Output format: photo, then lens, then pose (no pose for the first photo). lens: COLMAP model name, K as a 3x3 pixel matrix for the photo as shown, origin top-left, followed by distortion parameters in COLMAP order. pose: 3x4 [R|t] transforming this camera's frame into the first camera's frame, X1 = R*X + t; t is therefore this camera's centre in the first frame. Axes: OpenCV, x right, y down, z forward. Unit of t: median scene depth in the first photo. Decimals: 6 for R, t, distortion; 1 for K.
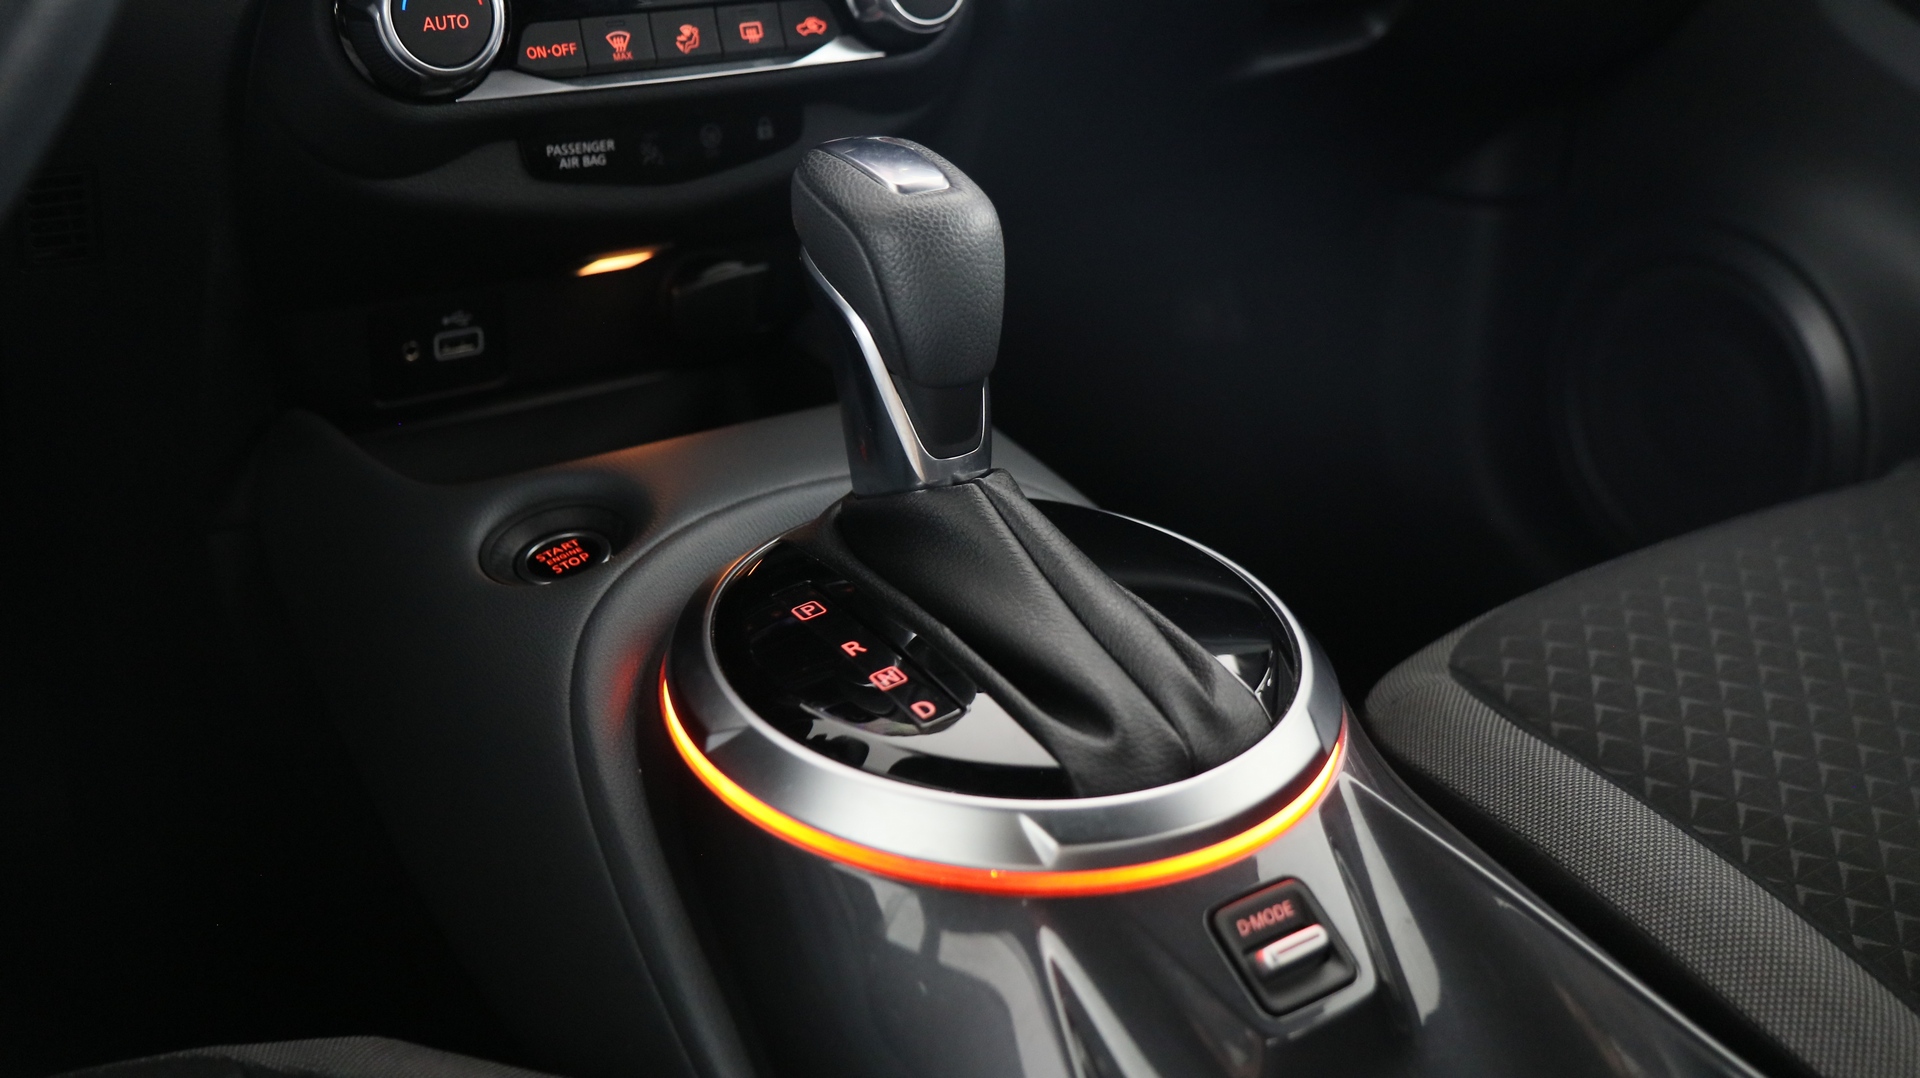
lens RADIAL K [[1993.6, 0, 948.0], [0, 1993.6, 540.4], [0, 0, 1]] dist [0.016579, 0.000000]
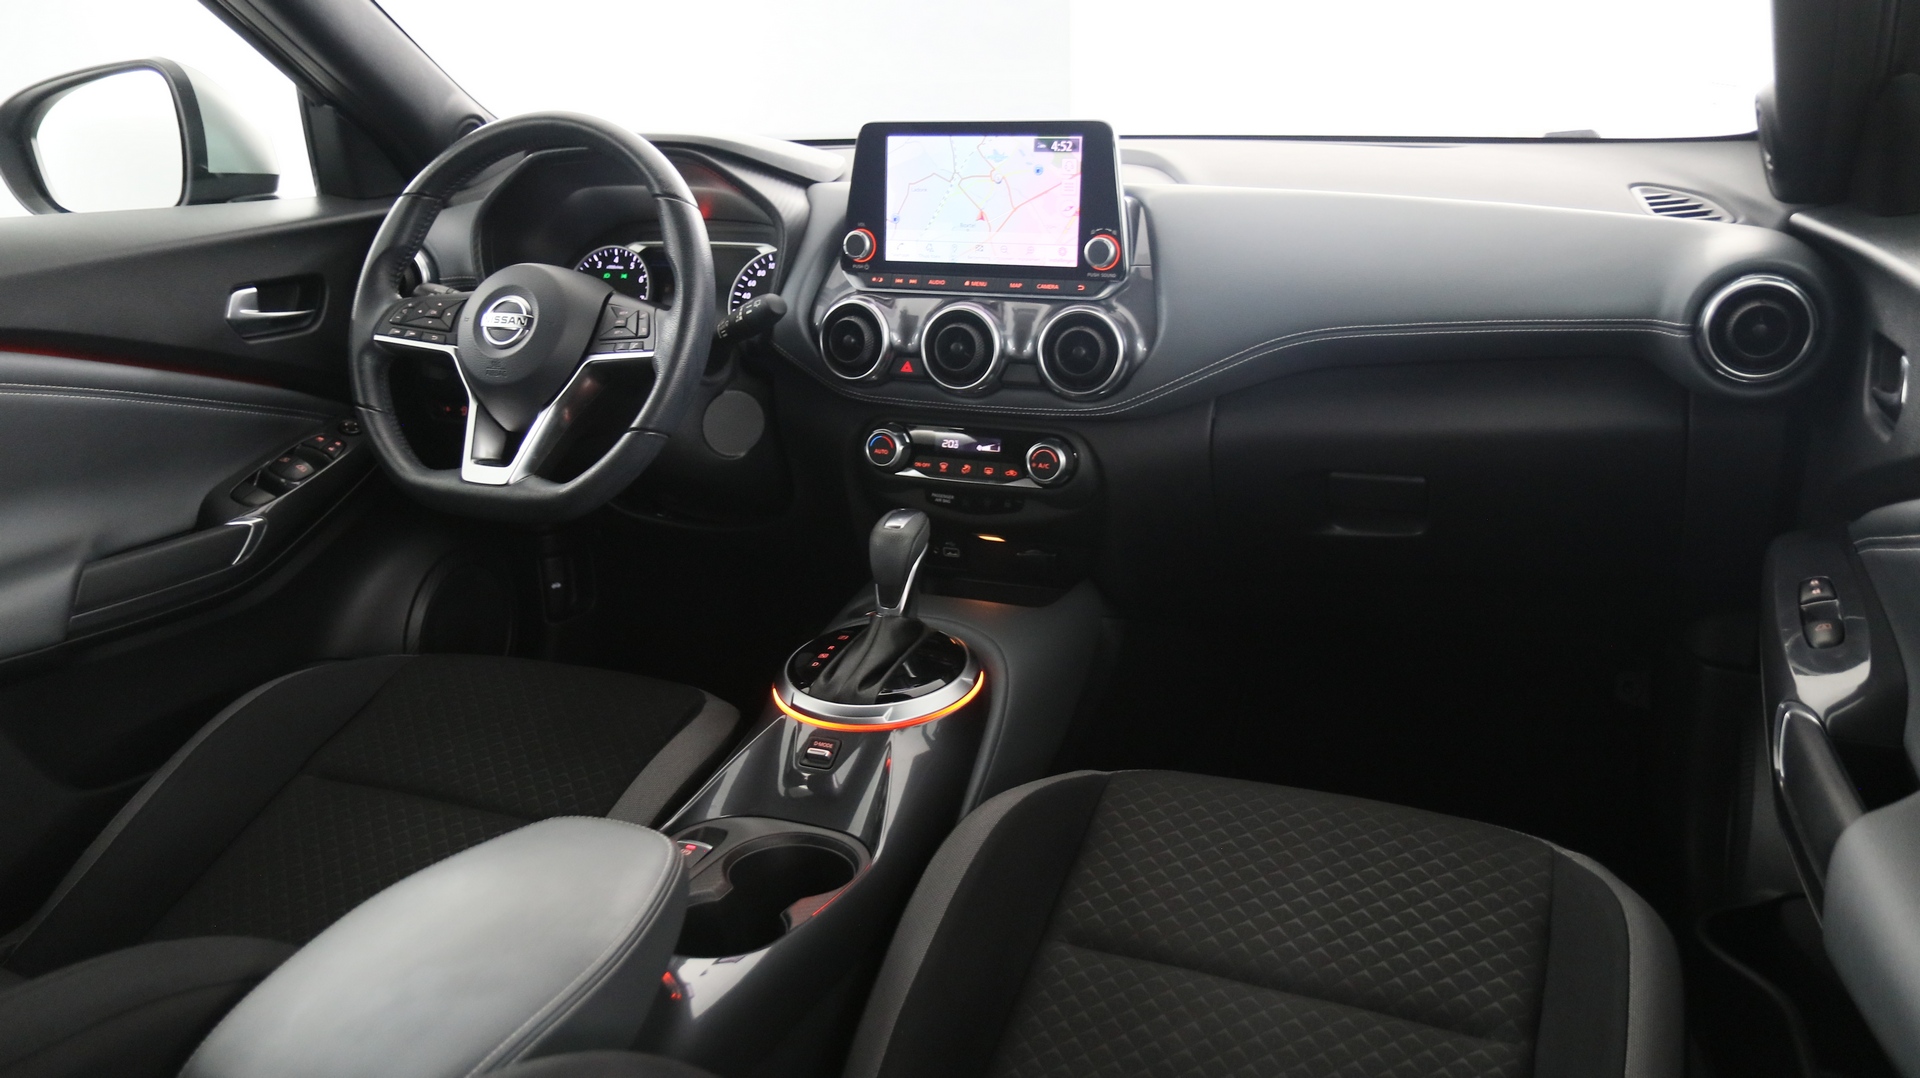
lens RADIAL K [[1444.7, 0, 952.4], [0, 1444.7, 548.4], [0, 0, 1]] dist [-0.025651, 0.020625]
pose [[0.549113, 0.237402, -0.801321, 1.665095], [-0.316635, 0.946425, 0.063414, -0.274433], [0.773445, 0.218905, 0.594864, -0.293891]]
